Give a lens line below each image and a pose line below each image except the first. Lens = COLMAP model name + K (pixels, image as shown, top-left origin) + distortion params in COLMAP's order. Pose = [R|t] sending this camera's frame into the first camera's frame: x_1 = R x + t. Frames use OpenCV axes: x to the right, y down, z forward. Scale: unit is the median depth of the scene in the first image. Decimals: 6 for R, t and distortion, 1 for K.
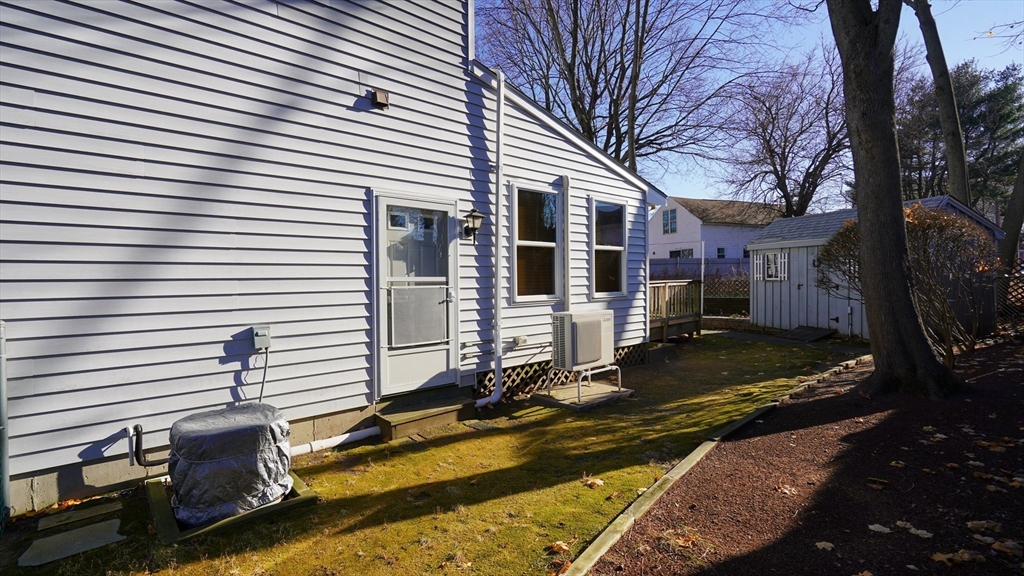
lens RADIAL K [[461.2, 0, 514.2], [0, 461.2, 286.8], [0, 0, 1]] dist [-0.000013, 0.000518]
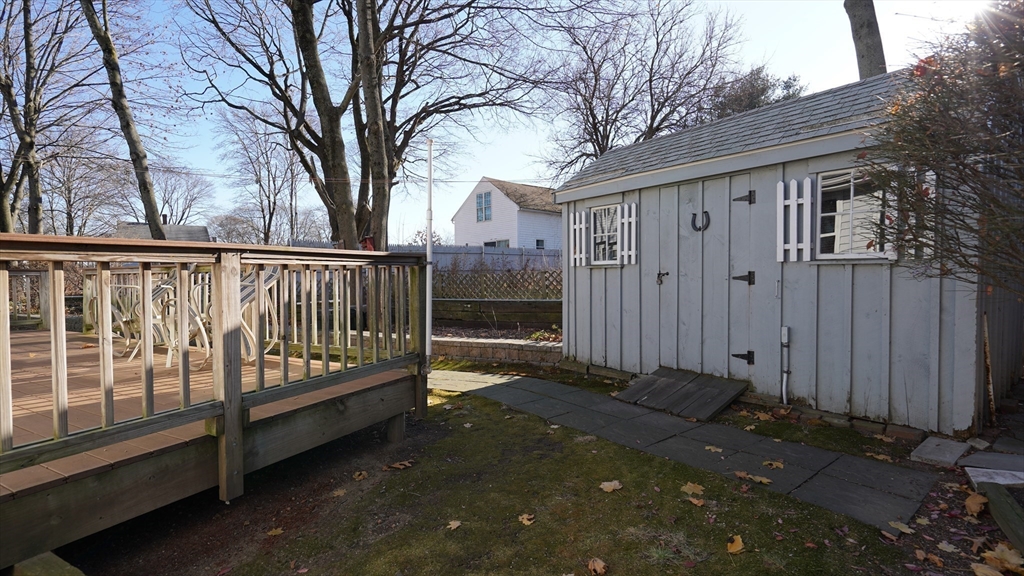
lens RADIAL K [[477.8, 0, 511.3], [0, 477.8, 289.2], [0, 0, 1]] dist [-0.001068, -0.000036]
pose [[0.941140, -0.002984, 0.338005, 0.274222], [0.001272, 0.999985, 0.005288, 0.006675], [-0.338016, -0.004547, 0.941130, 0.514424]]
